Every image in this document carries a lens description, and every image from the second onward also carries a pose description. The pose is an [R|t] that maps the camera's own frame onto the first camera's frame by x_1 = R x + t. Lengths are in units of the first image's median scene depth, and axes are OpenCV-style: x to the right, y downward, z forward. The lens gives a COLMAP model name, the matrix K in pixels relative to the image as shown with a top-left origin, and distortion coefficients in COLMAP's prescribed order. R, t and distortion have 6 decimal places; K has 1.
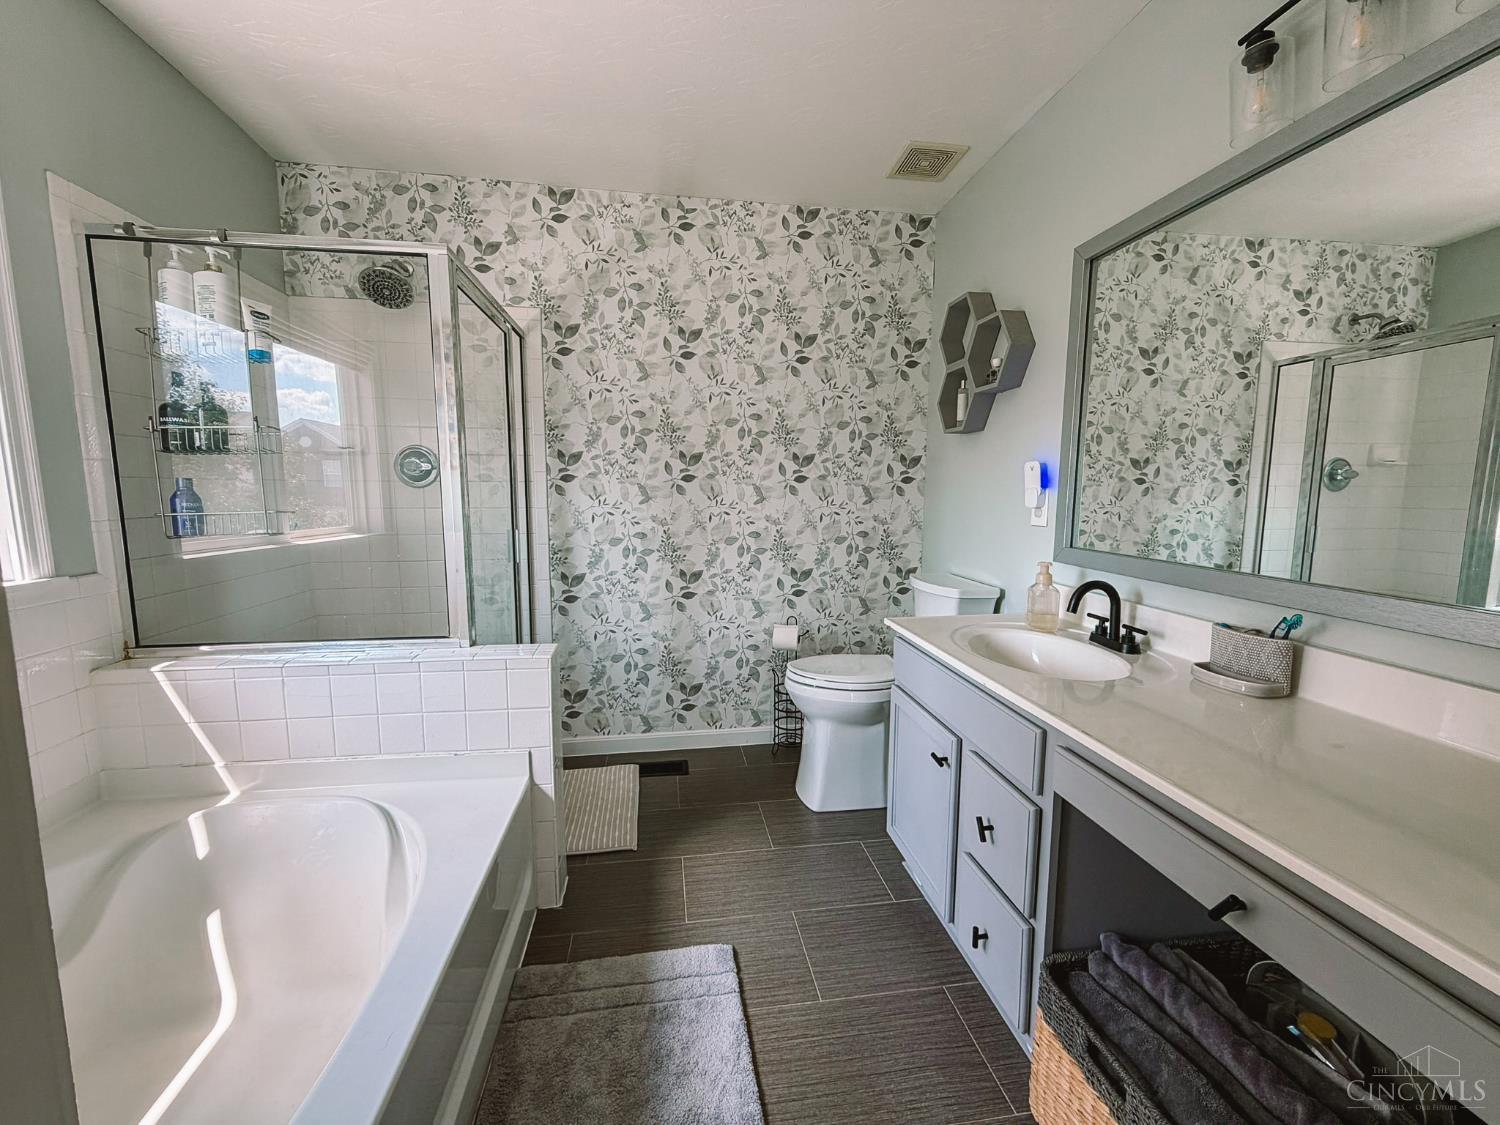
lens RADIAL K [[596.8, 0, 744.6], [0, 596.8, 559.6], [0, 0, 1]] dist [-0.001585, -0.000146]
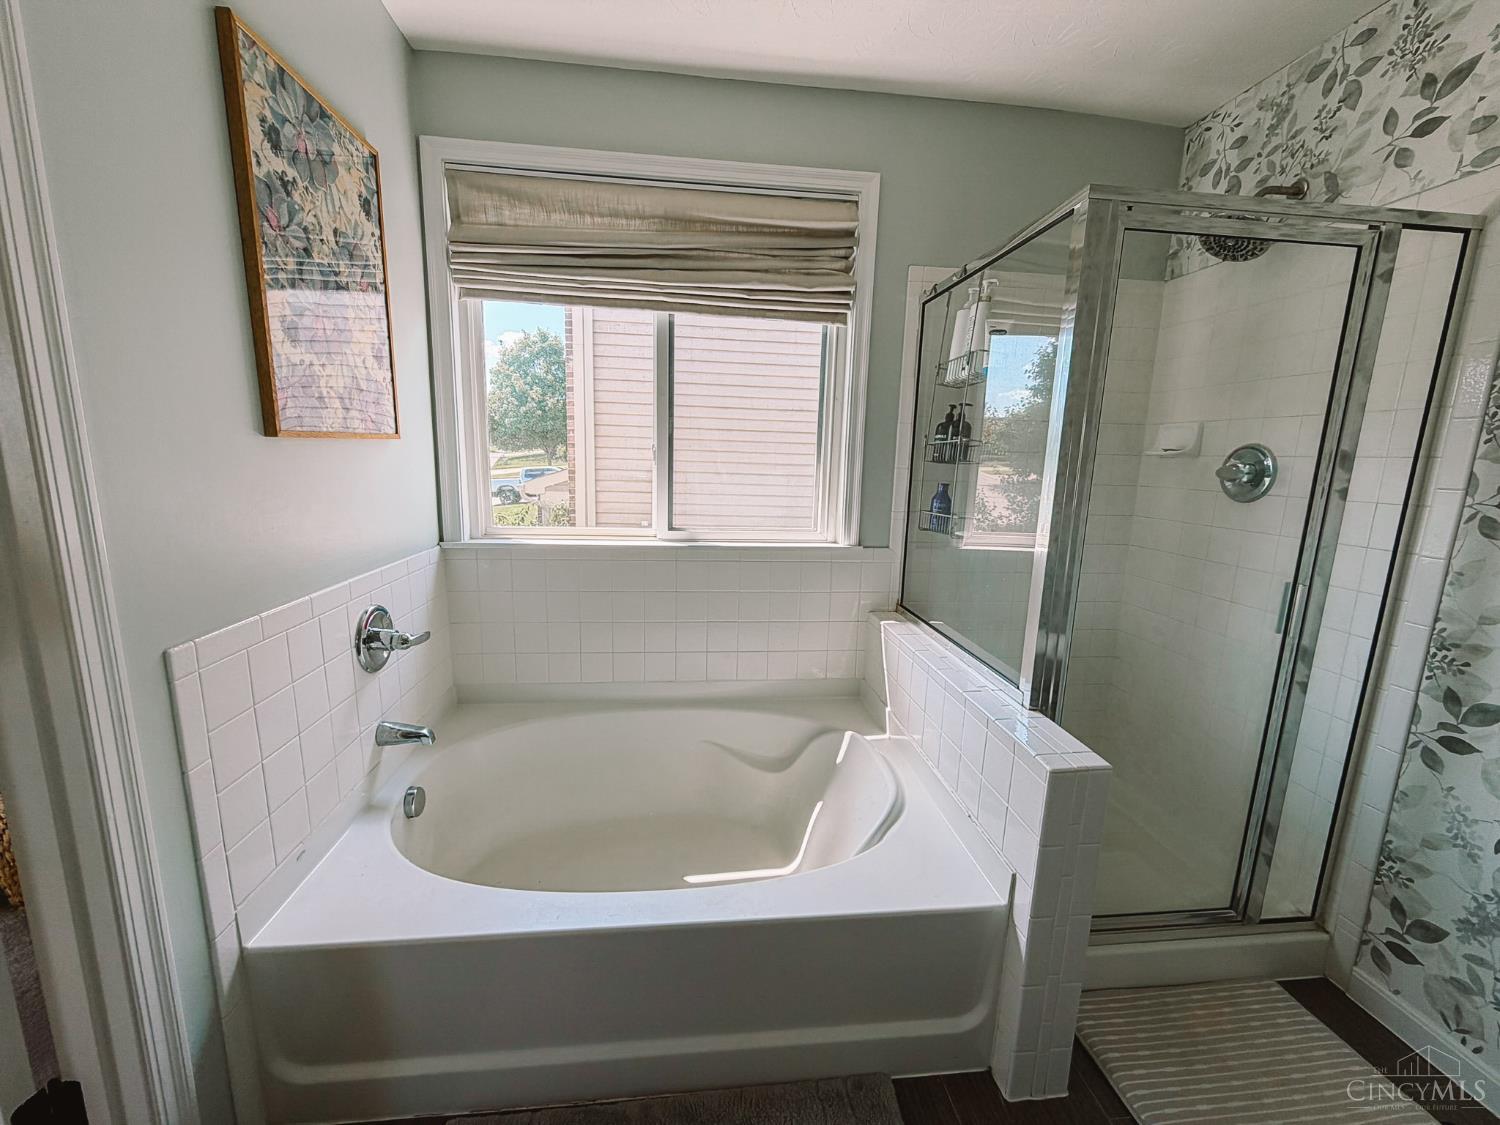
lens RADIAL K [[596.8, 0, 745.2], [0, 596.8, 563.7], [0, 0, 1]] dist [-0.001585, -0.000146]
pose [[-0.031739, 0.169265, -0.985059, 0.281218], [-0.148494, 0.973820, 0.172118, -0.115376], [0.988404, 0.151738, -0.005774, 0.573799]]
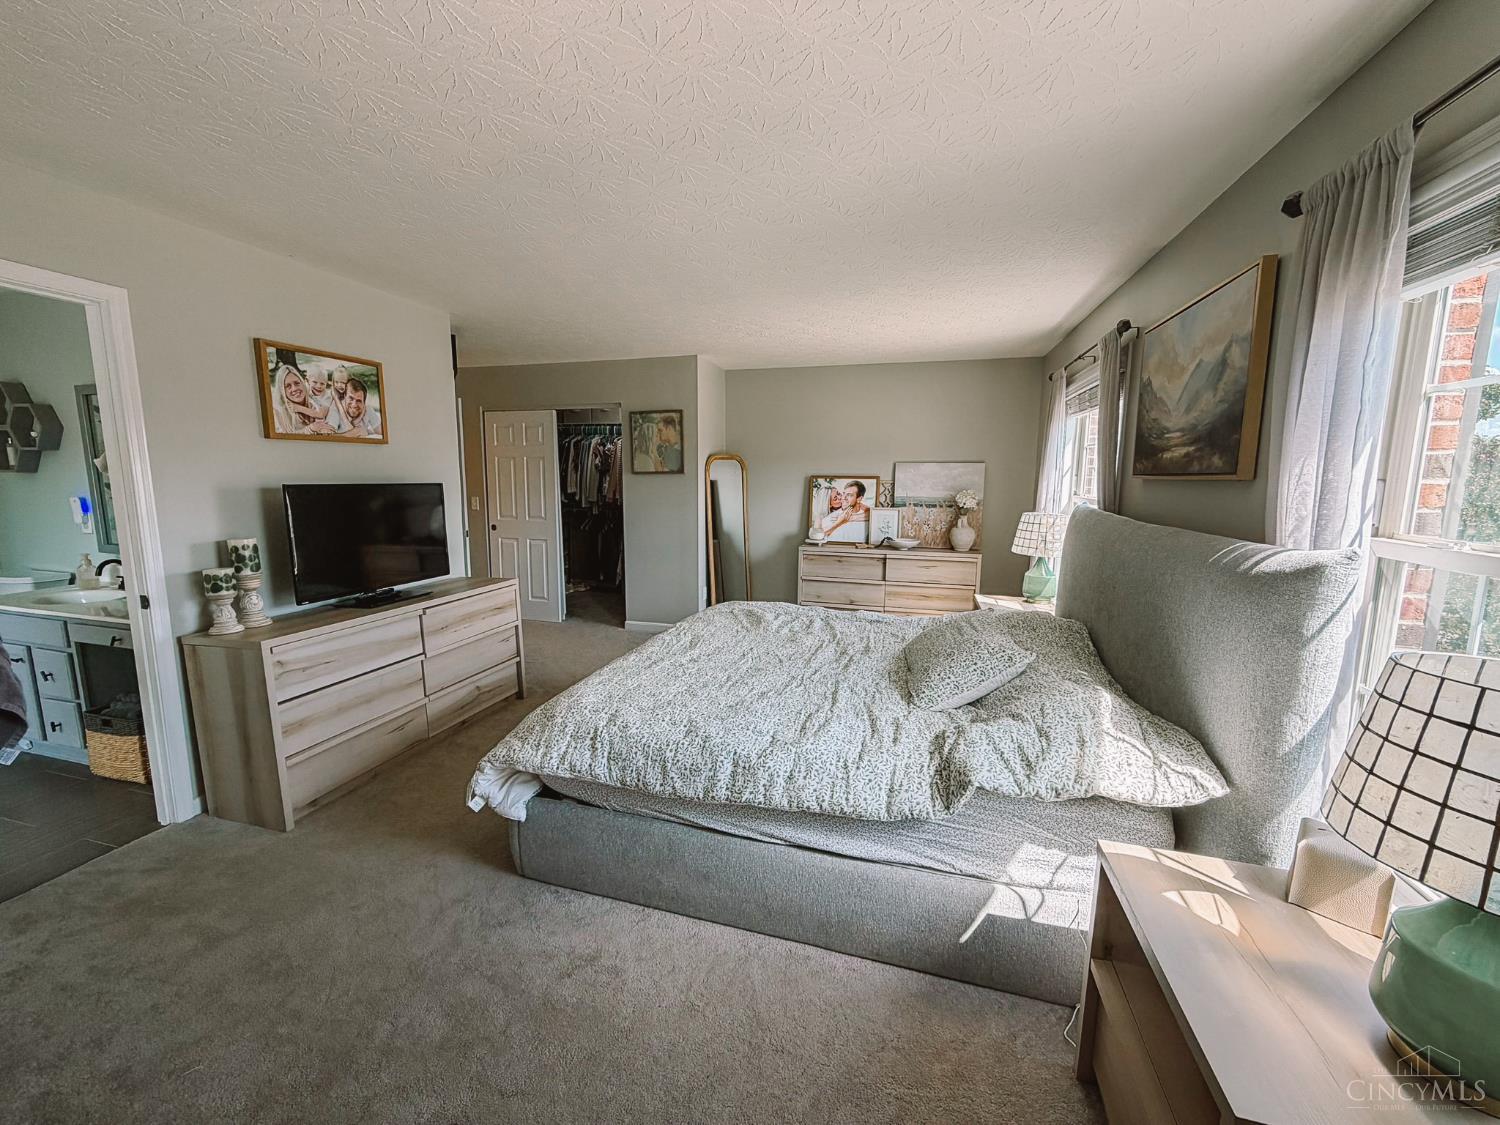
lens RADIAL K [[596.8, 0, 747.0], [0, 596.8, 560.0], [0, 0, 1]] dist [-0.001585, -0.000146]
pose [[0.411614, -0.134565, 0.901369, -0.296120], [0.107371, 0.989312, 0.098662, 0.056051], [-0.905011, 0.056170, 0.421663, -1.483930]]
